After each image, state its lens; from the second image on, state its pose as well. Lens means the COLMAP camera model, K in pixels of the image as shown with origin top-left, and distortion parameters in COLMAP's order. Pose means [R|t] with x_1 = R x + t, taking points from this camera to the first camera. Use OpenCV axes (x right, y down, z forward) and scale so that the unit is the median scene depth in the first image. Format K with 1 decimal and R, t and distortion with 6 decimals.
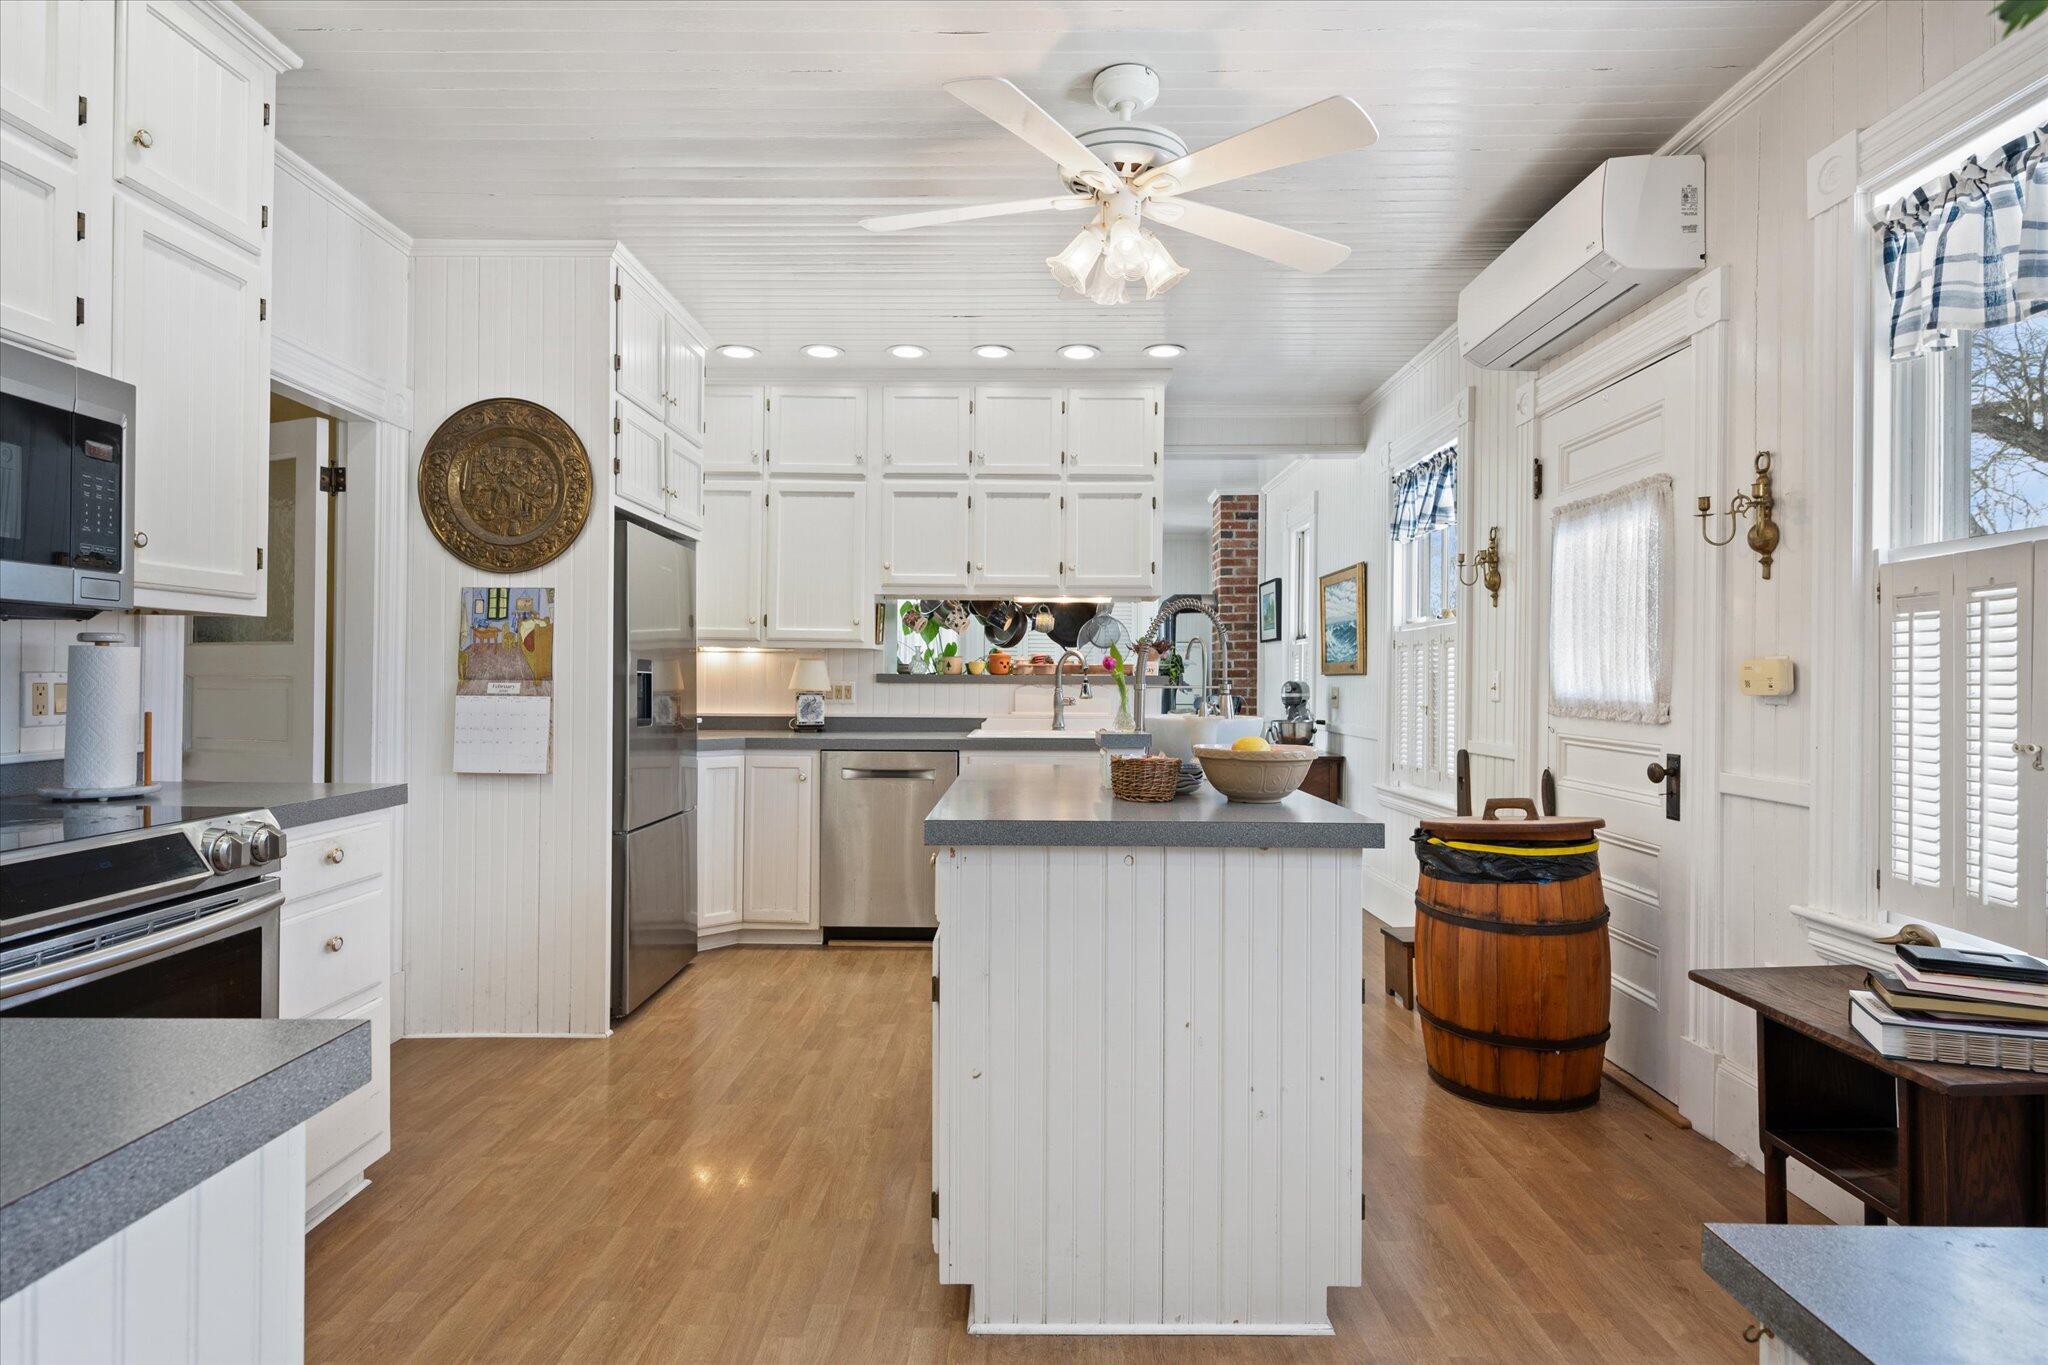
lens RADIAL K [[1084.2, 0, 1034.9], [0, 1084.2, 679.5], [0, 0, 1]] dist [0.005392, 0.000107]
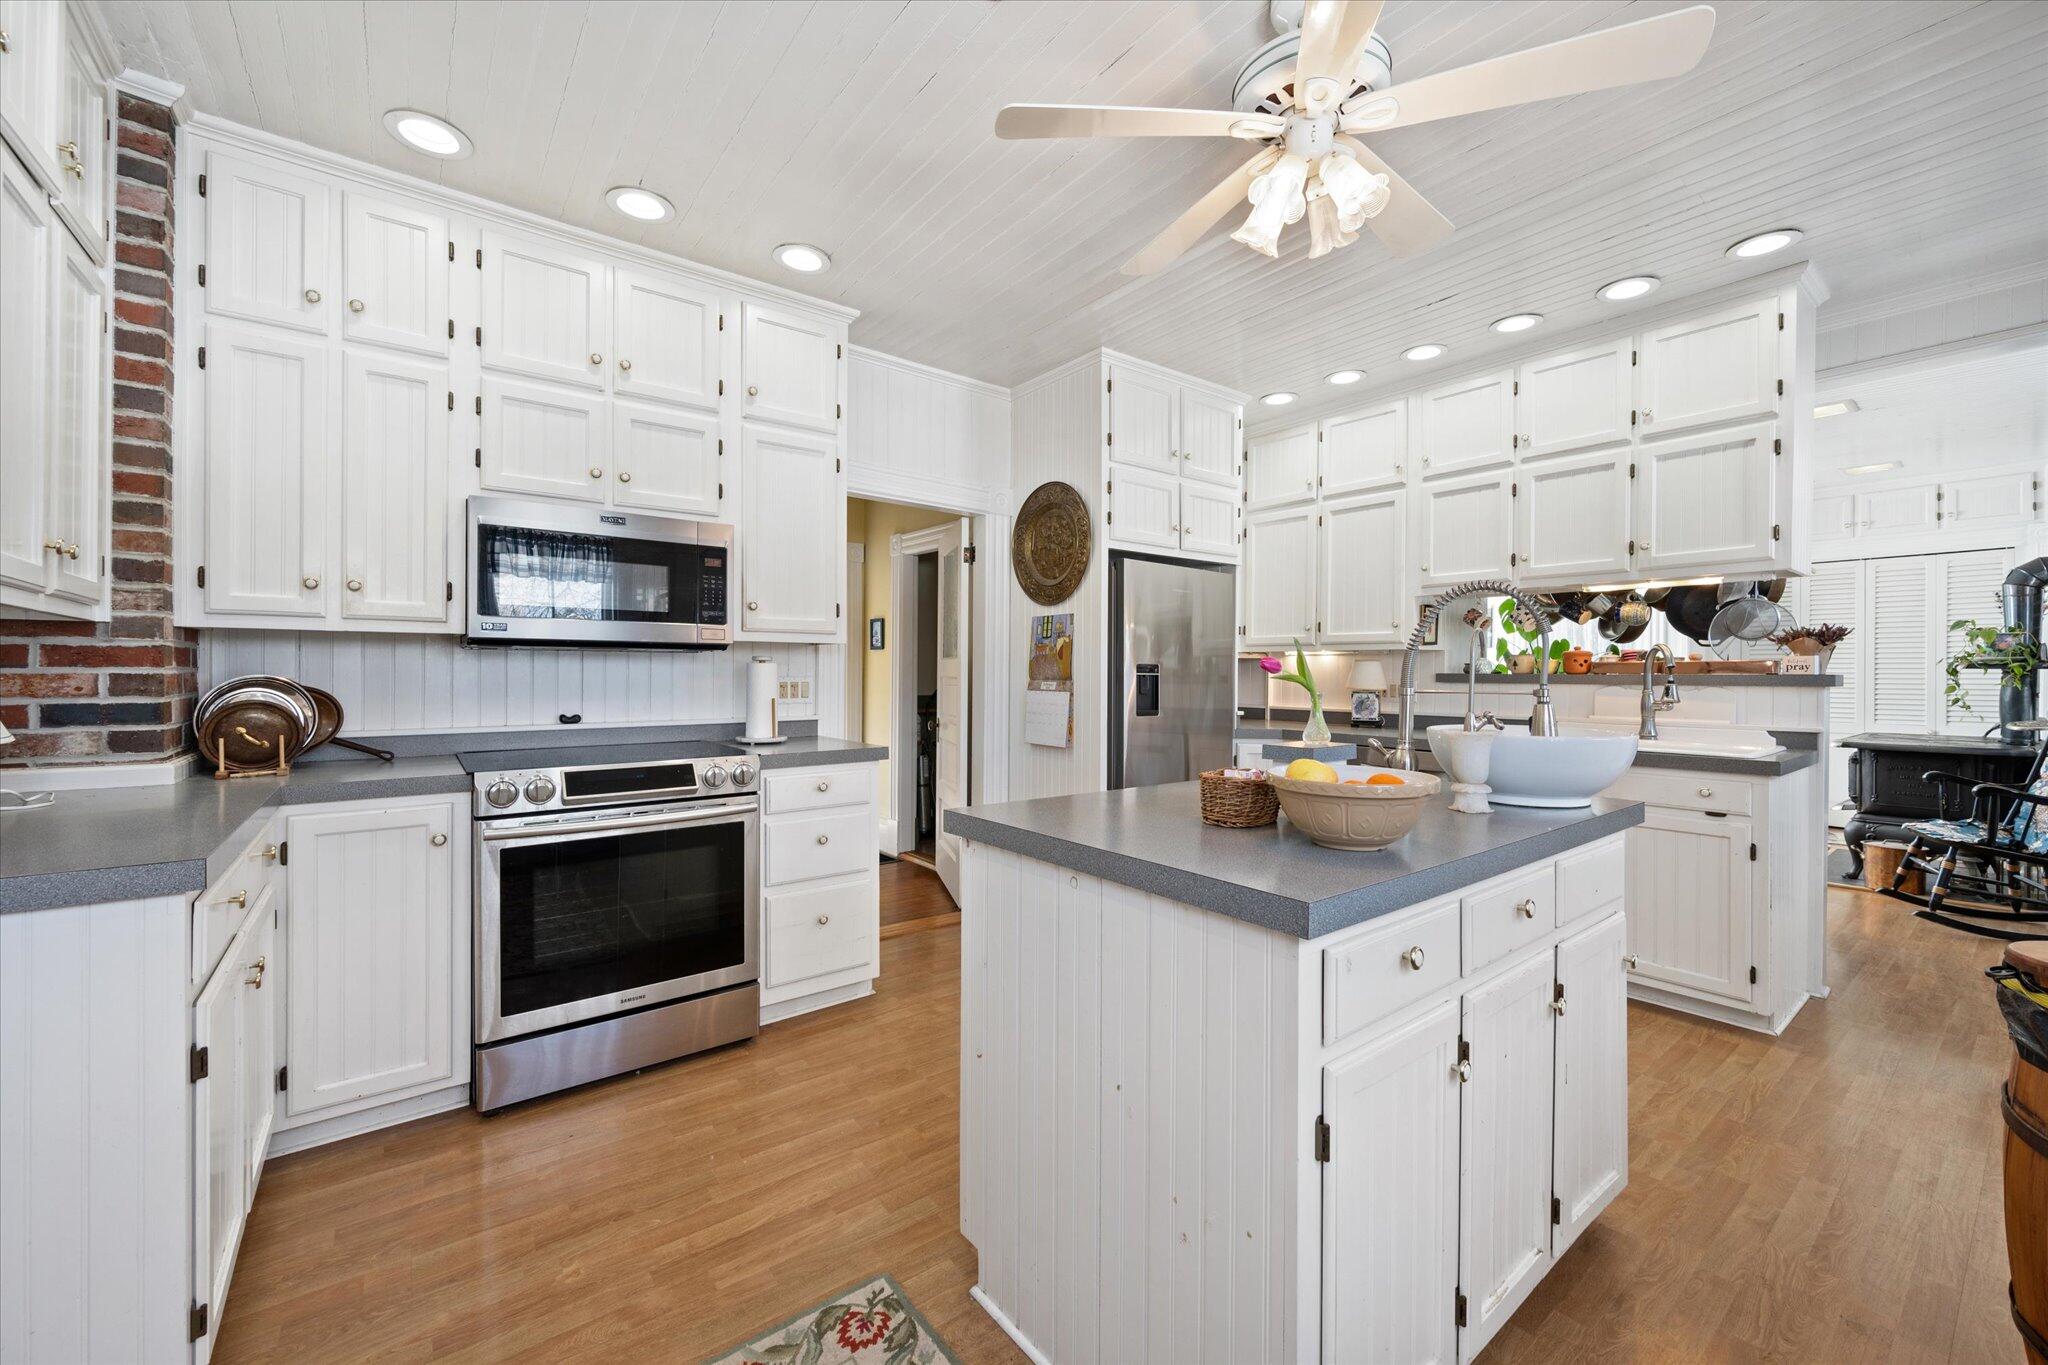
lens RADIAL K [[827.2, 0, 1012.6], [0, 827.2, 676.0], [0, 0, 1]] dist [0.000772, -0.000588]
pose [[0.594581, -0.001557, -0.804034, 0.256765], [0.001426, 0.999999, -0.000881, -0.002863], [0.804034, -0.000622, 0.594583, 0.225692]]
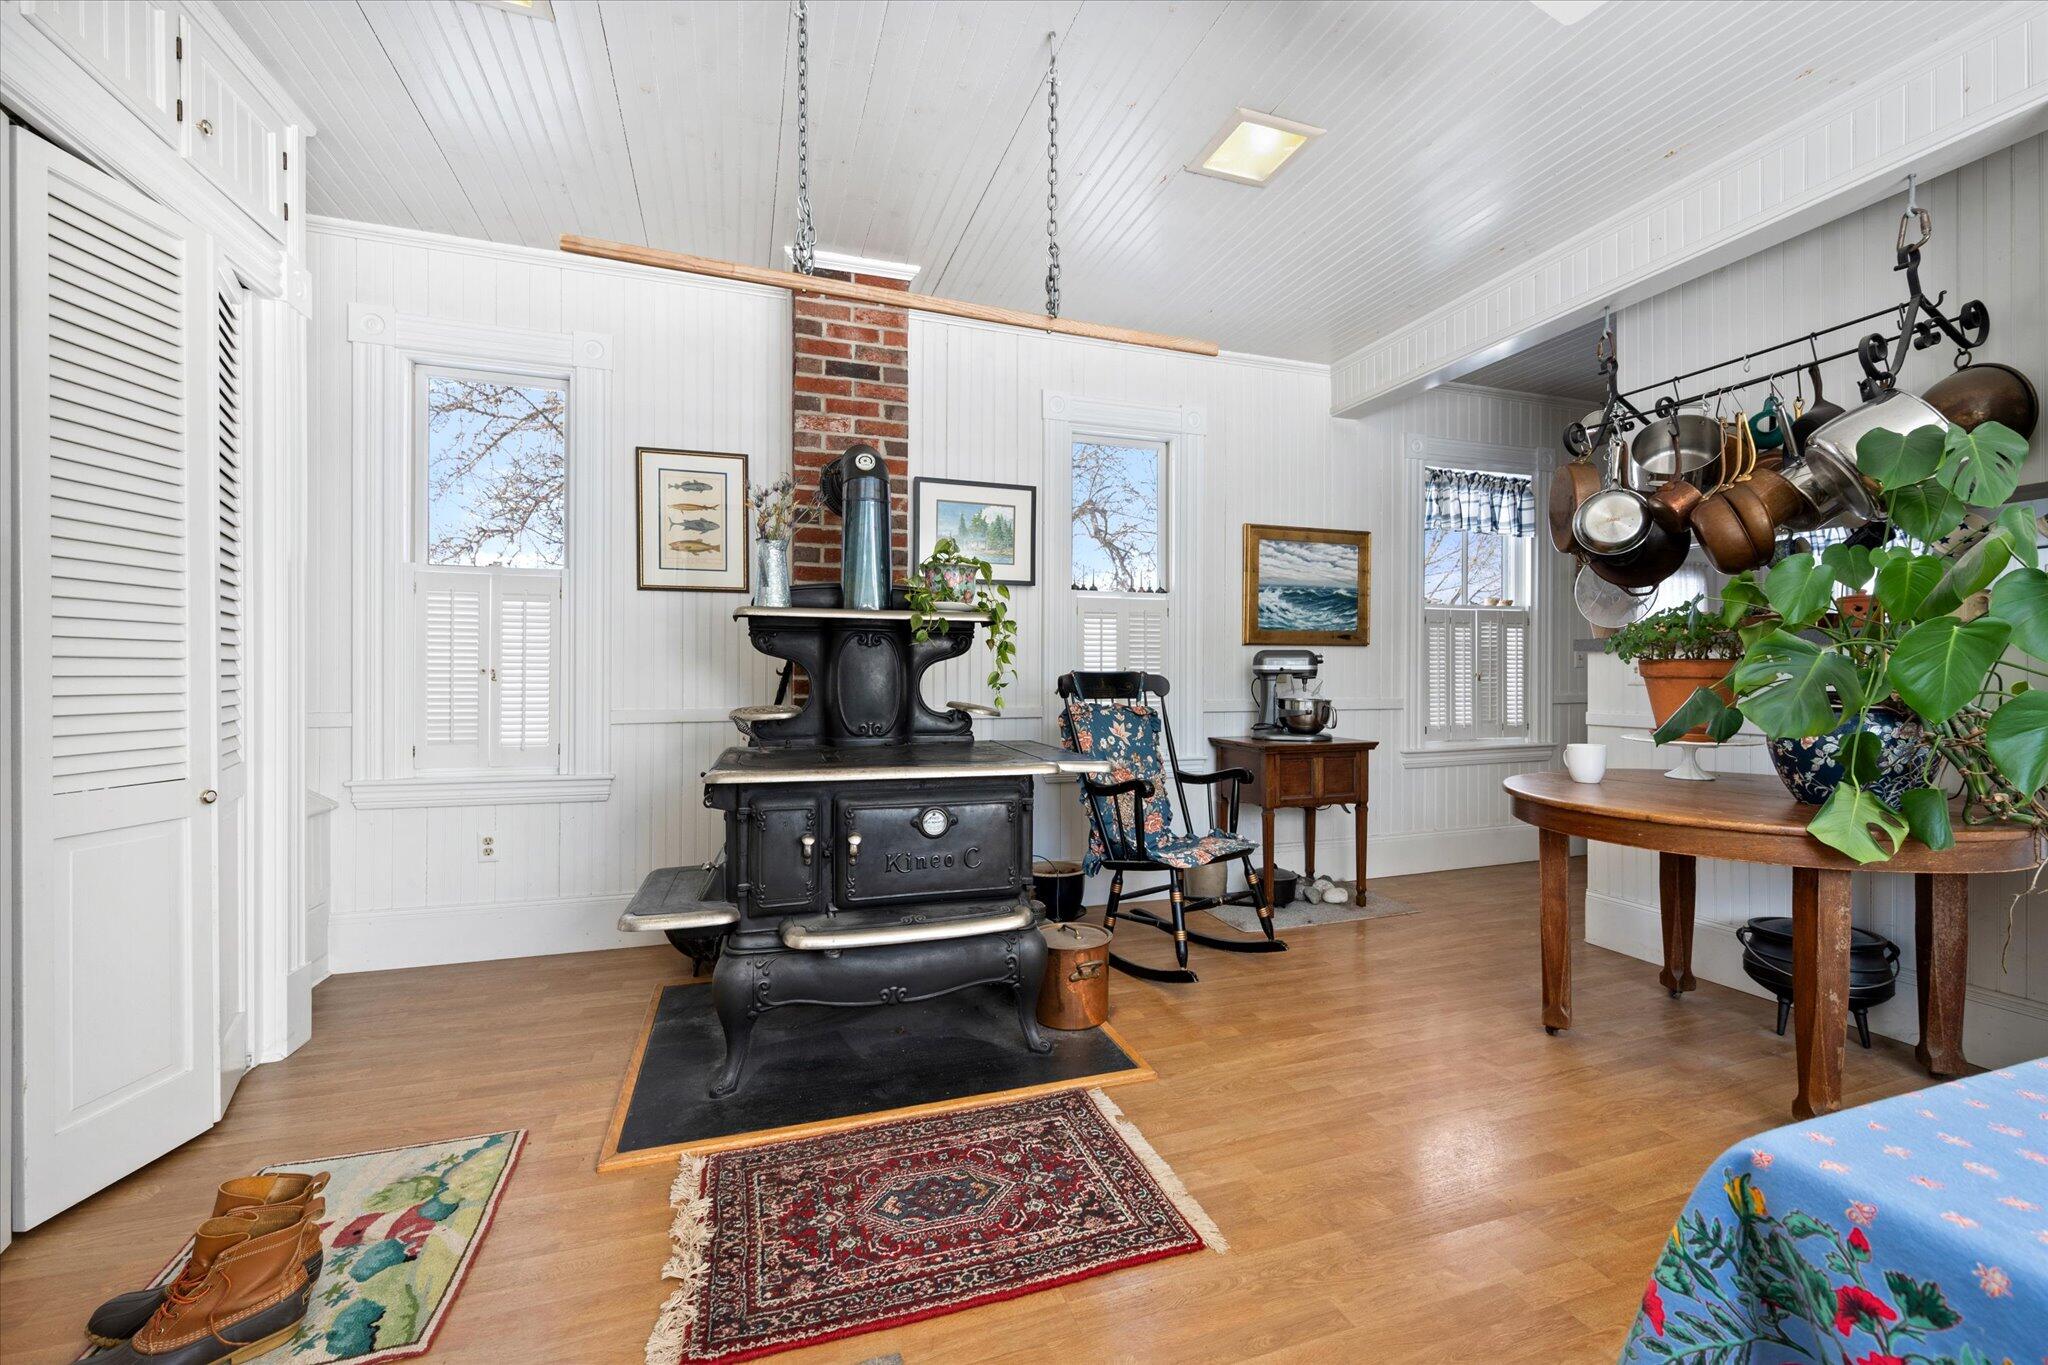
lens RADIAL K [[827.2, 0, 1027.9], [0, 827.2, 679.8], [0, 0, 1]] dist [0.000772, -0.000588]
pose [[-0.313502, -0.002929, 0.949583, -0.344231], [-0.000078, 0.999995, 0.003058, 0.026021], [-0.949587, 0.000885, -0.313501, 1.677790]]
